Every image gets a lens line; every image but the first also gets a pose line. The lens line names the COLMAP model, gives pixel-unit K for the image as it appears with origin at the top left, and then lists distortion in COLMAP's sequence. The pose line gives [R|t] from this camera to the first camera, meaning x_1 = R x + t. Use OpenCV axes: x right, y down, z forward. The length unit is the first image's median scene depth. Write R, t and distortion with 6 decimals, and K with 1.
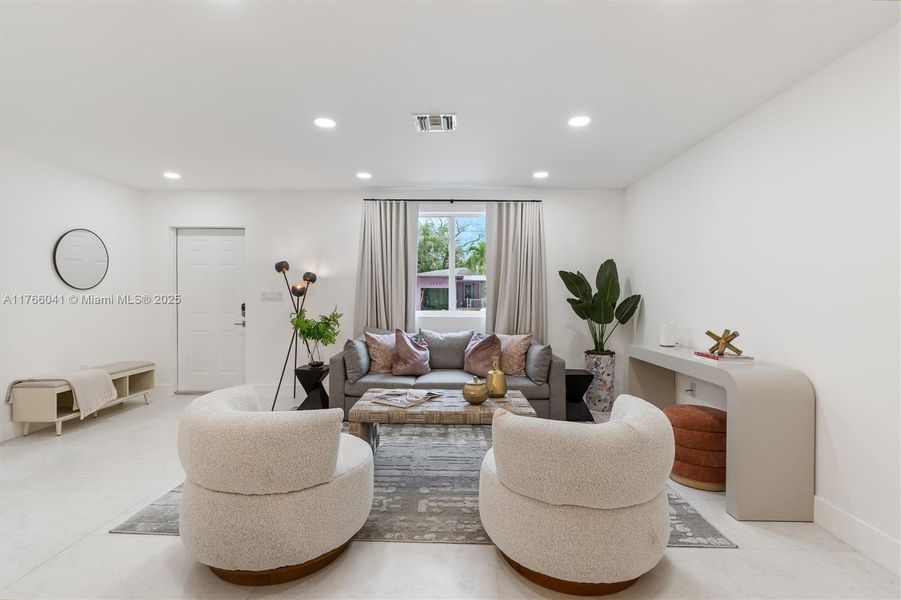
lens RADIAL K [[414.7, 0, 454.5], [0, 414.7, 302.7], [0, 0, 1]] dist [-0.008592, 0.003419]
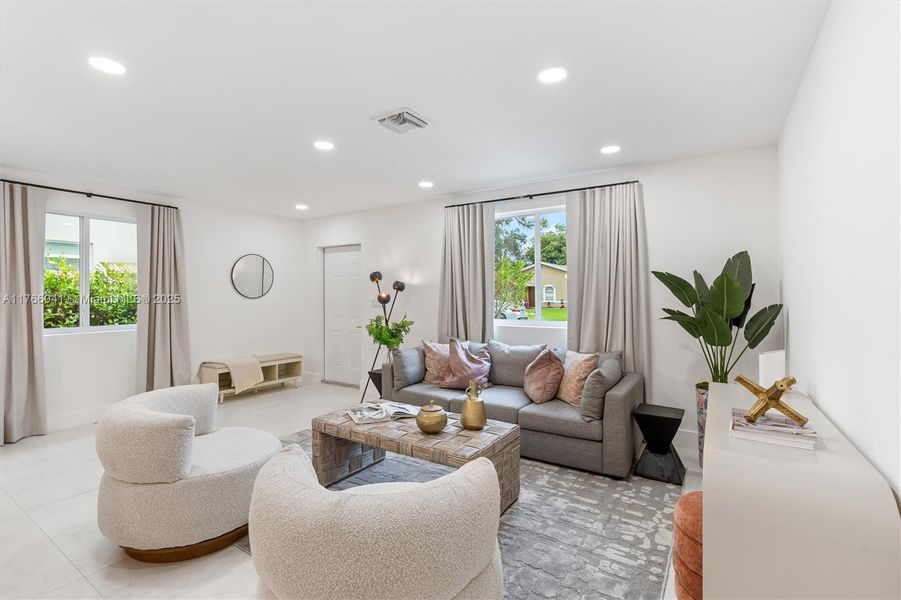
lens RADIAL K [[414.7, 0, 451.0], [0, 414.7, 295.2], [0, 0, 1]] dist [-0.008592, 0.003419]
pose [[0.846240, -0.006212, -0.532766, 0.347925], [-0.007246, 0.999705, -0.023165, -0.014308], [0.532753, 0.023464, 0.845946, 0.180229]]
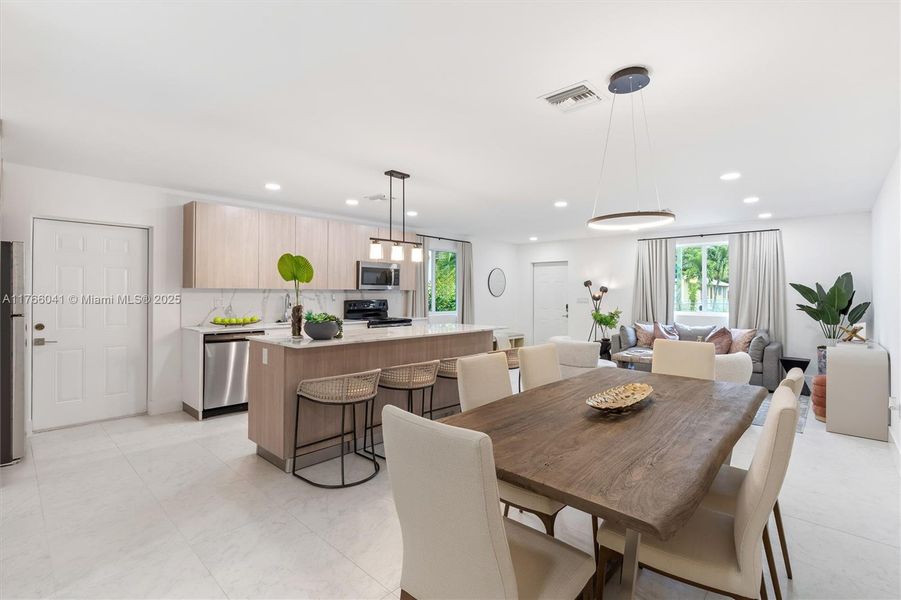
lens RADIAL K [[414.7, 0, 454.7], [0, 414.7, 296.4], [0, 0, 1]] dist [-0.008592, 0.003419]
pose [[0.748663, 0.002651, -0.662946, 0.330650], [-0.015785, 0.999780, -0.013828, 0.000259], [0.662763, 0.020817, 0.748540, -0.698373]]
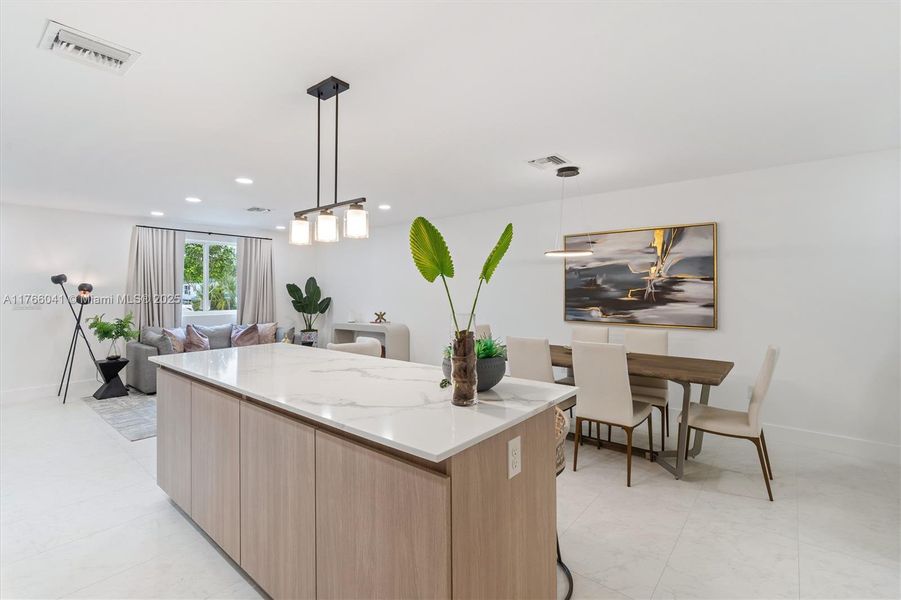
lens RADIAL K [[414.7, 0, 437.6], [0, 414.7, 290.2], [0, 0, 1]] dist [-0.008592, 0.003419]
pose [[0.654819, -0.008167, 0.755741, -0.613331], [0.023288, 0.999685, -0.009375, -0.020935], [-0.755427, 0.023739, 0.654803, -0.549417]]
